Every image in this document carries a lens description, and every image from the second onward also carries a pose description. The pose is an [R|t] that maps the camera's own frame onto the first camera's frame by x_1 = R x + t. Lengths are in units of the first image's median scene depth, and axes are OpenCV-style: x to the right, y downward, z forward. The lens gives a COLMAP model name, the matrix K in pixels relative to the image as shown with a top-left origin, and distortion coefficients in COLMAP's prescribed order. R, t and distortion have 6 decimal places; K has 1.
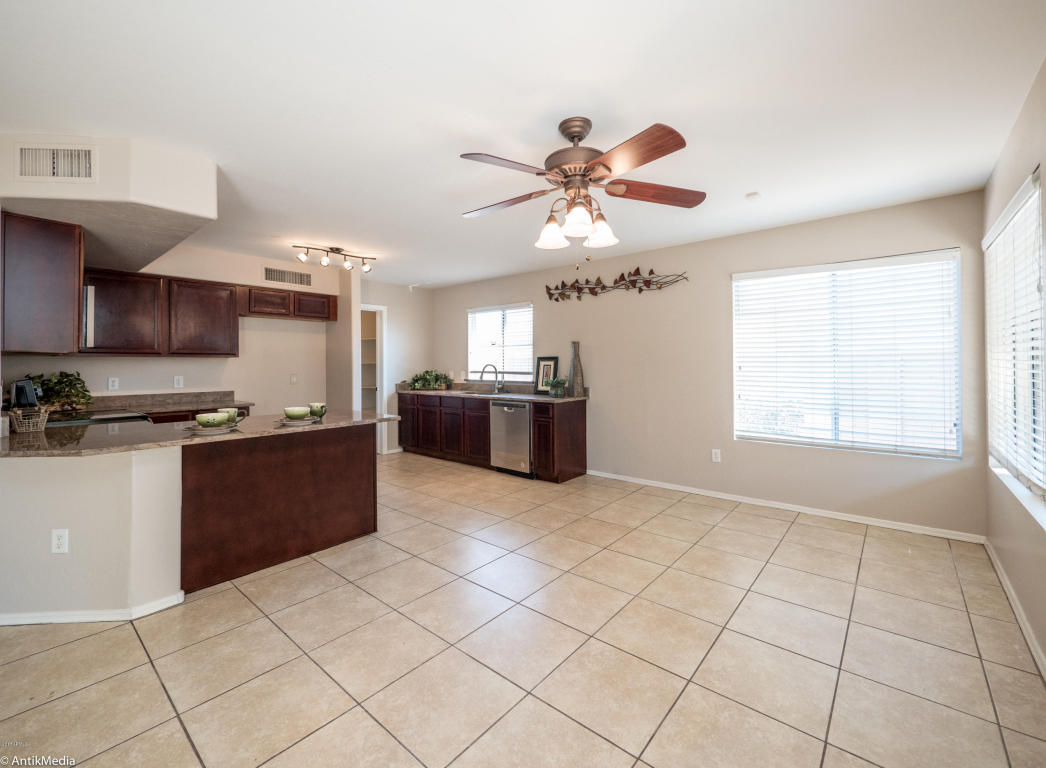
lens RADIAL K [[442.2, 0, 525.5], [0, 442.2, 361.7], [0, 0, 1]] dist [-0.007616, 0.001557]
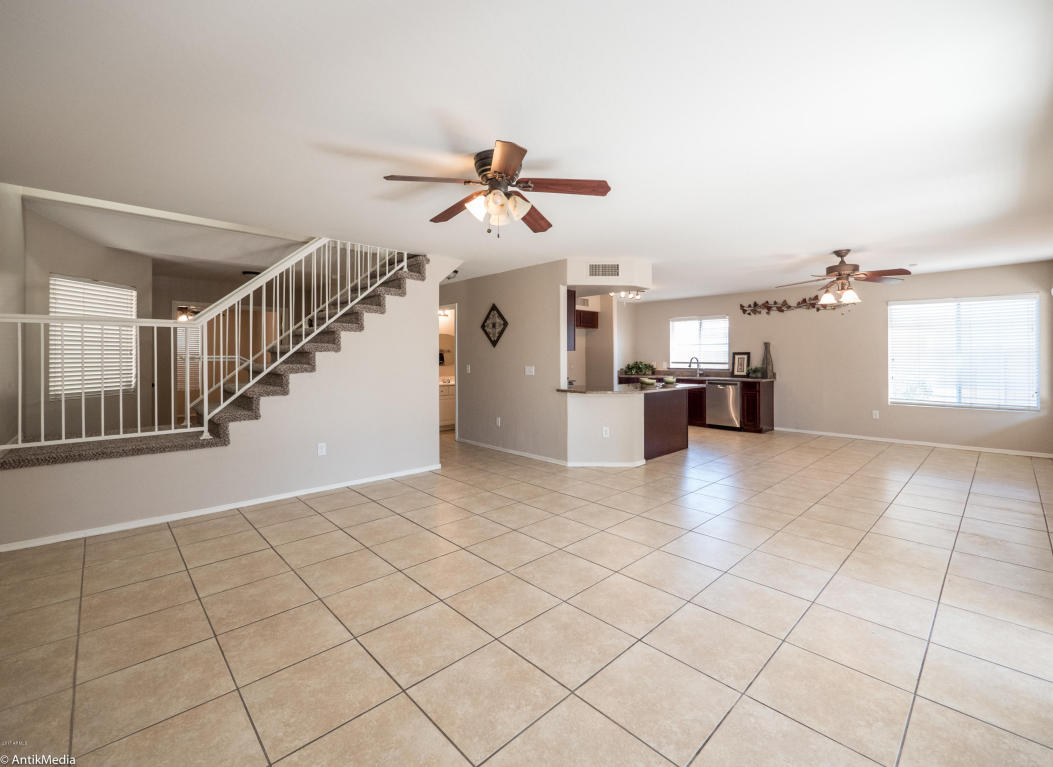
lens RADIAL K [[438.8, 0, 529.7], [0, 438.8, 360.7], [0, 0, 1]] dist [-0.020888, 0.001840]
pose [[0.992702, 0.003413, -0.120548, -0.517979], [-0.001793, 0.999907, 0.013546, -0.001316], [0.120583, -0.013231, 0.992615, -0.589522]]
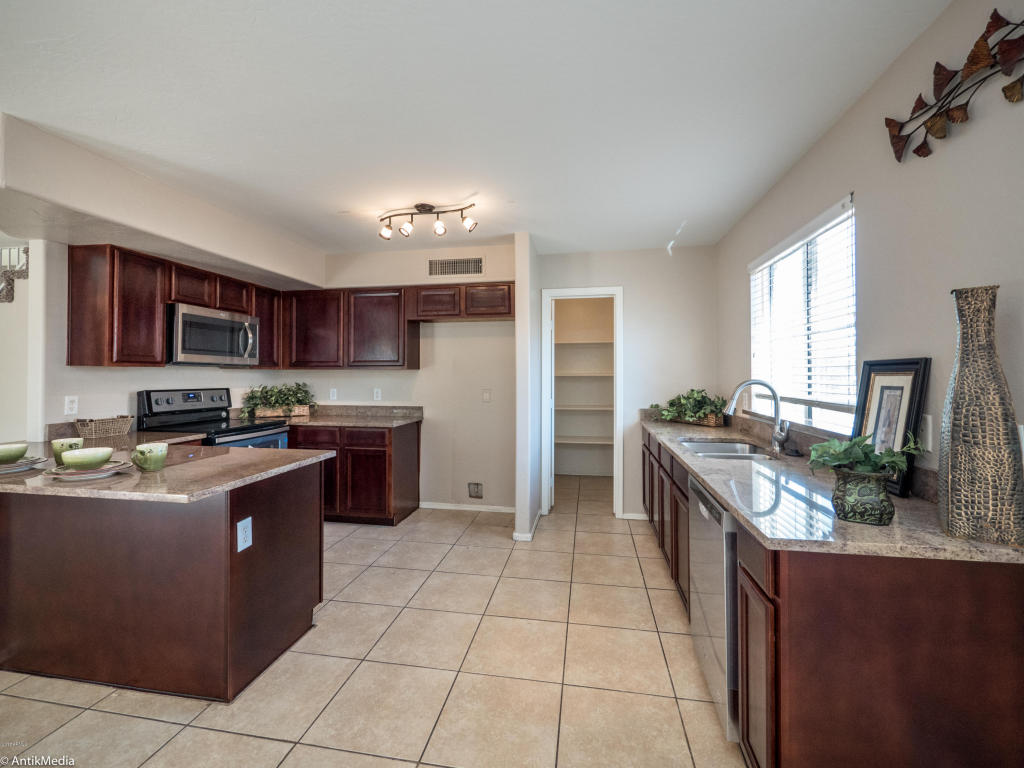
lens RADIAL K [[432.9, 0, 514.1], [0, 432.9, 370.6], [0, 0, 1]] dist [-0.007616, 0.001557]
pose [[0.505922, -0.003497, -0.862572, 0.182441], [0.002671, 0.999993, -0.002488, -0.003798], [0.862575, -0.001045, 0.505928, 0.688009]]
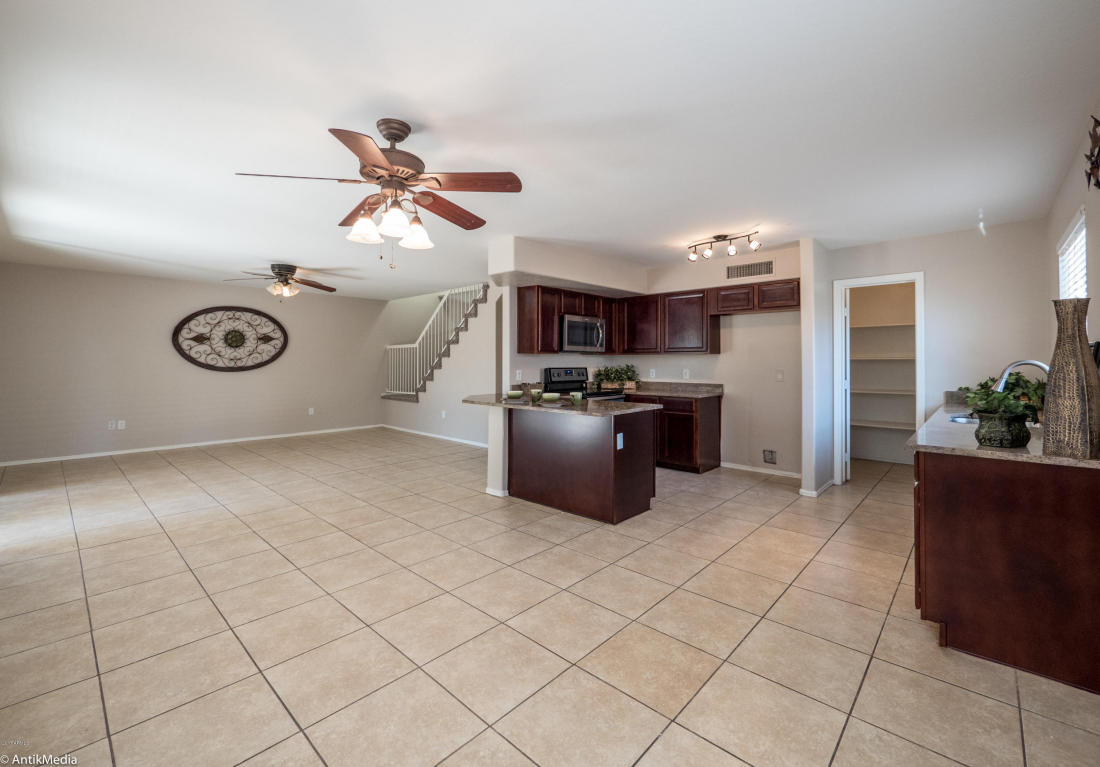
lens RADIAL K [[467.4, 0, 552.4], [0, 467.4, 356.6], [0, 0, 1]] dist [-0.007159, 0.000312]
pose [[-0.044550, -0.003987, -0.998999, 0.498093], [0.006286, 0.999971, -0.004272, -0.000248], [0.998987, -0.006470, -0.044523, 0.604061]]
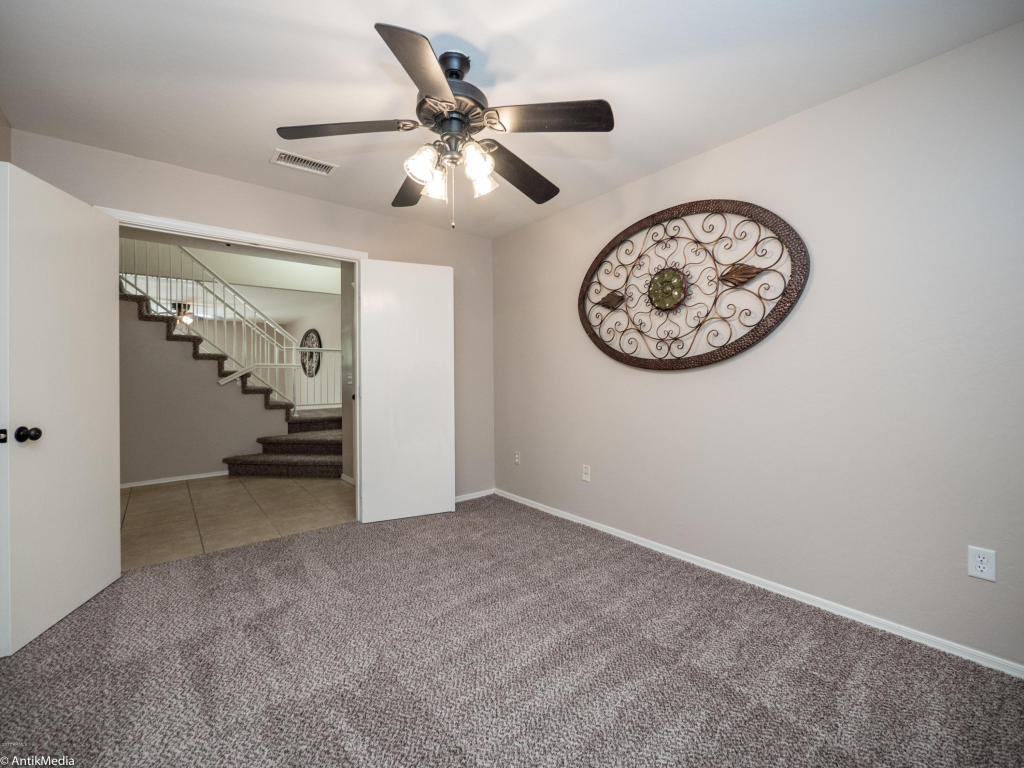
lens RADIAL K [[432.9, 0, 517.8], [0, 432.9, 375.2], [0, 0, 1]] dist [-0.007616, 0.001557]
pose [[-0.987441, 0.002203, 0.157974, -0.788475], [0.002280, 0.999997, 0.000307, 0.039221], [-0.157973, 0.000664, -0.987443, 0.127415]]
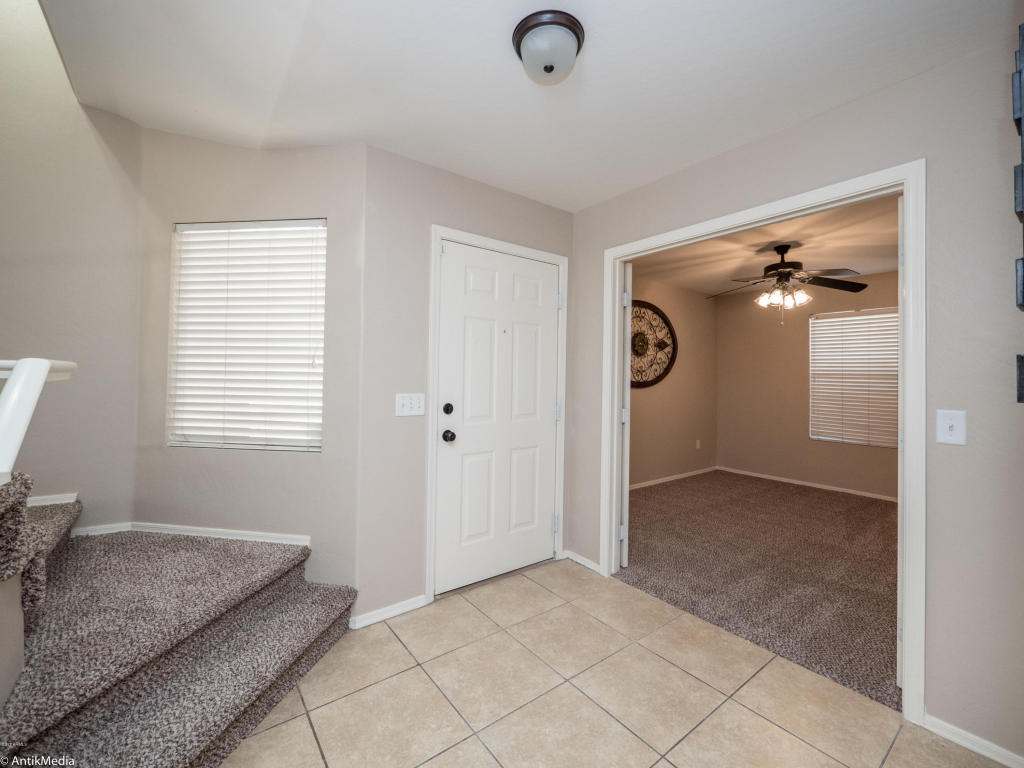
lens RADIAL K [[432.9, 0, 514.2], [0, 432.9, 370.0], [0, 0, 1]] dist [-0.007616, 0.001557]
pose [[-0.196562, -0.026611, -0.980130, 0.150508], [-0.010936, 0.999629, -0.024947, 0.021720], [0.980430, 0.005815, -0.196780, -0.524213]]
